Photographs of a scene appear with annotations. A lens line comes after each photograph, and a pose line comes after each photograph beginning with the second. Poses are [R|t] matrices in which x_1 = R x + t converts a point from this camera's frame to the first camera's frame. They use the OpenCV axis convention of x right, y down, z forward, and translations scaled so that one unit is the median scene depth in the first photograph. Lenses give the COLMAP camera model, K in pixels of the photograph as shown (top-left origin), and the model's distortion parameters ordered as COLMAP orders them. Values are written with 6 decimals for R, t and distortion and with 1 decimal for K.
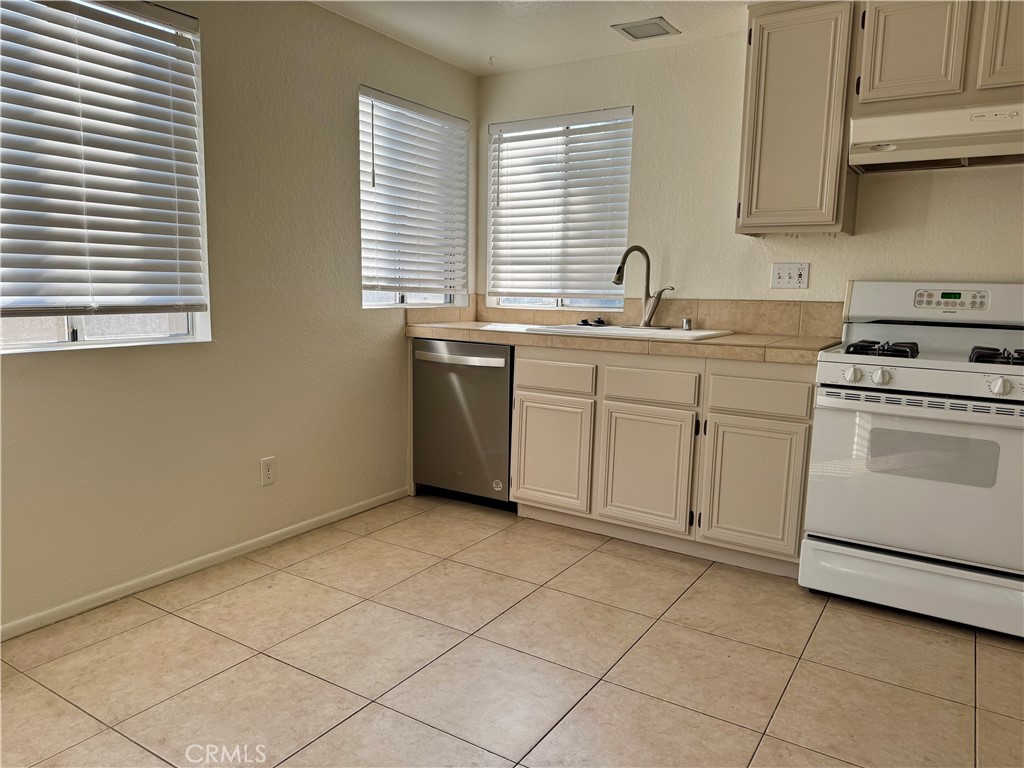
lens RADIAL K [[724.6, 0, 510.7], [0, 724.6, 384.8], [0, 0, 1]] dist [0.005927, -0.001080]
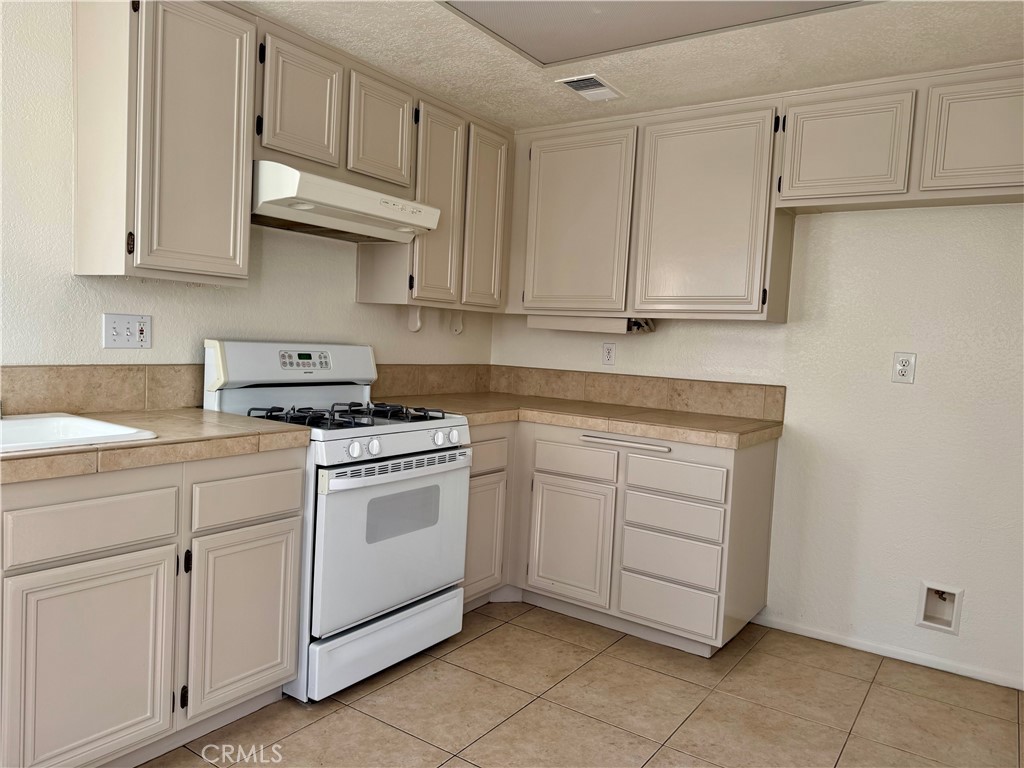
lens RADIAL K [[724.6, 0, 511.4], [0, 724.6, 382.4], [0, 0, 1]] dist [0.005927, -0.001080]
pose [[0.043969, -0.079848, 0.995837, -0.405351], [0.089966, 0.993067, 0.075654, -0.139215], [-0.994974, 0.086265, 0.050848, 0.669732]]
